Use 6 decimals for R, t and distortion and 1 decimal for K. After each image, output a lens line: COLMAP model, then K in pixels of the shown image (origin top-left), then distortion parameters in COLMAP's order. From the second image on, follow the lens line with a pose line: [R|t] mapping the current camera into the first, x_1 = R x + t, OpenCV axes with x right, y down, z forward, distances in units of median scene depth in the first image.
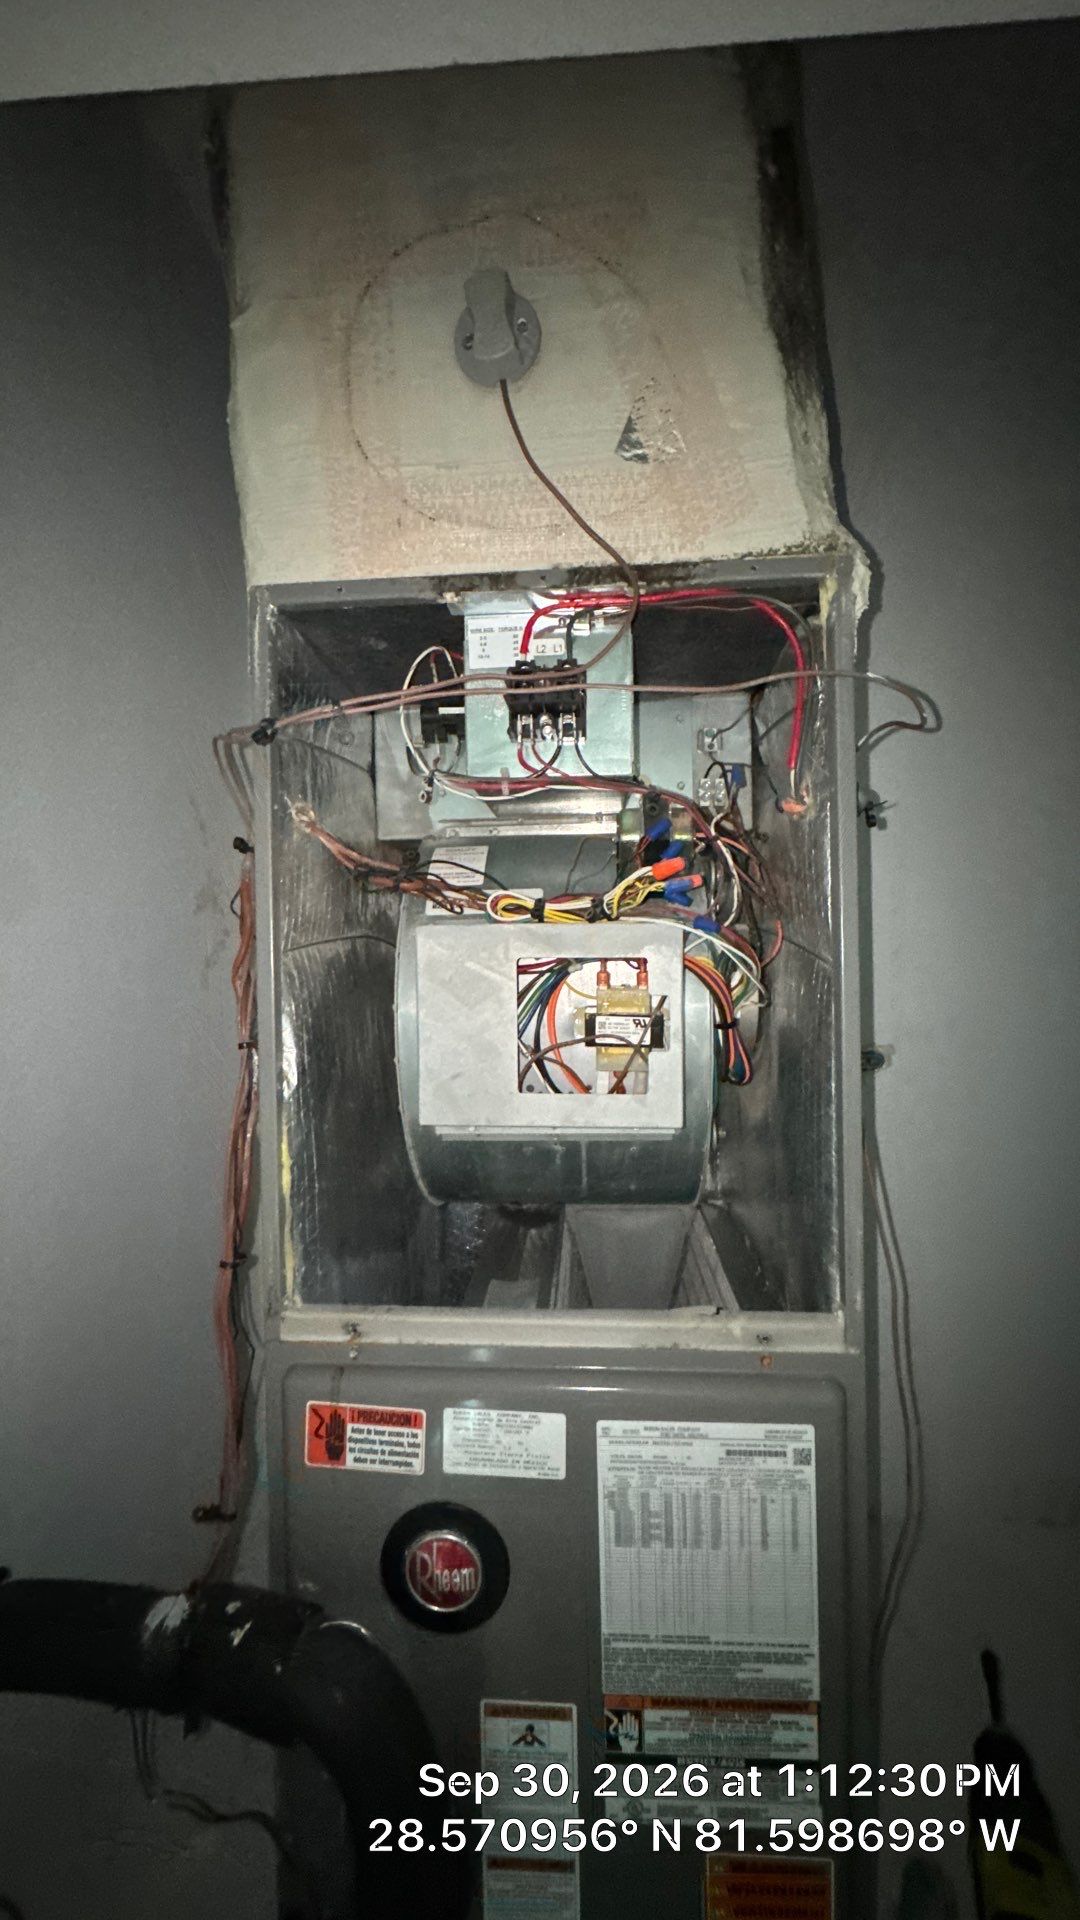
lens RADIAL K [[785.1, 0, 535.5], [0, 785.1, 957.5], [0, 0, 1]] dist [-0.003684, -0.000743]
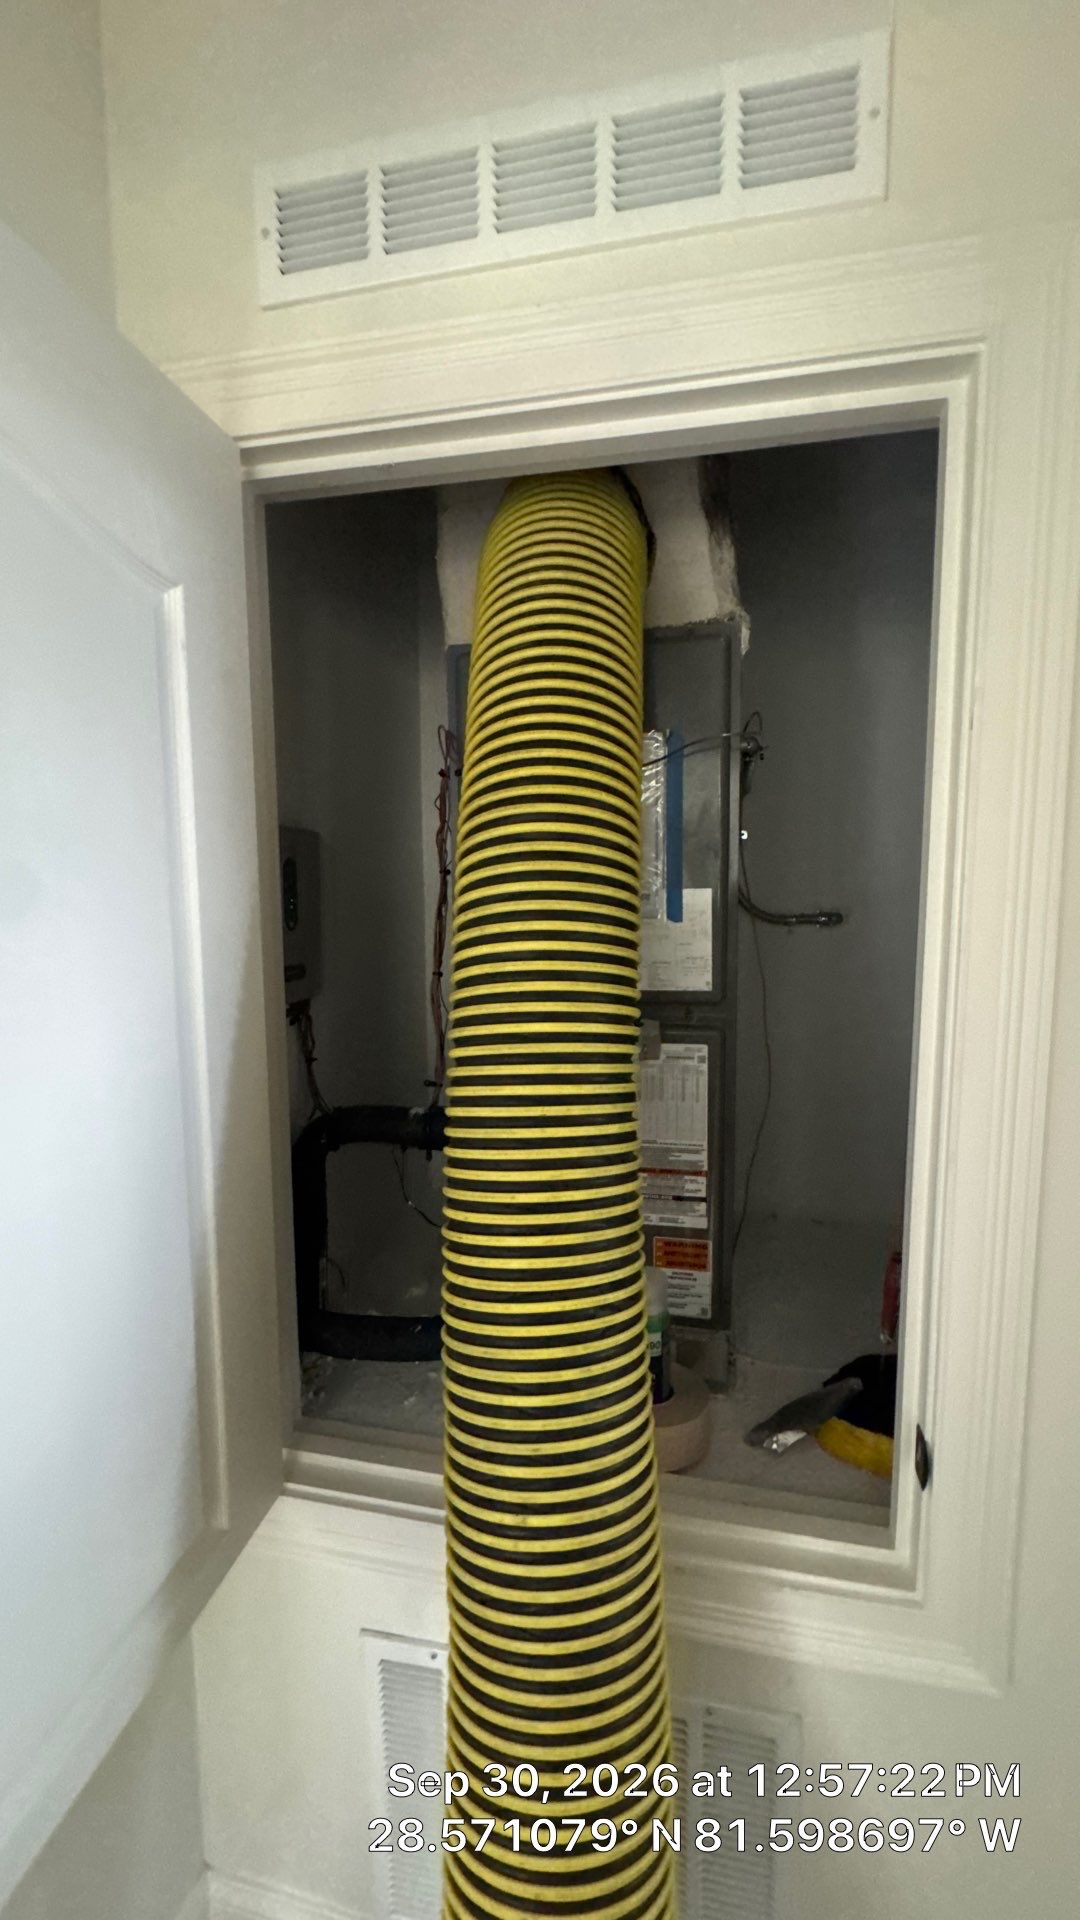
lens RADIAL K [[785.1, 0, 548.0], [0, 785.1, 953.2], [0, 0, 1]] dist [-0.003684, -0.000743]
pose [[0.988867, 0.023254, -0.146972, 0.227435], [-0.008460, 0.994901, 0.100497, 0.131028], [0.148560, -0.098135, 0.984022, -1.126236]]
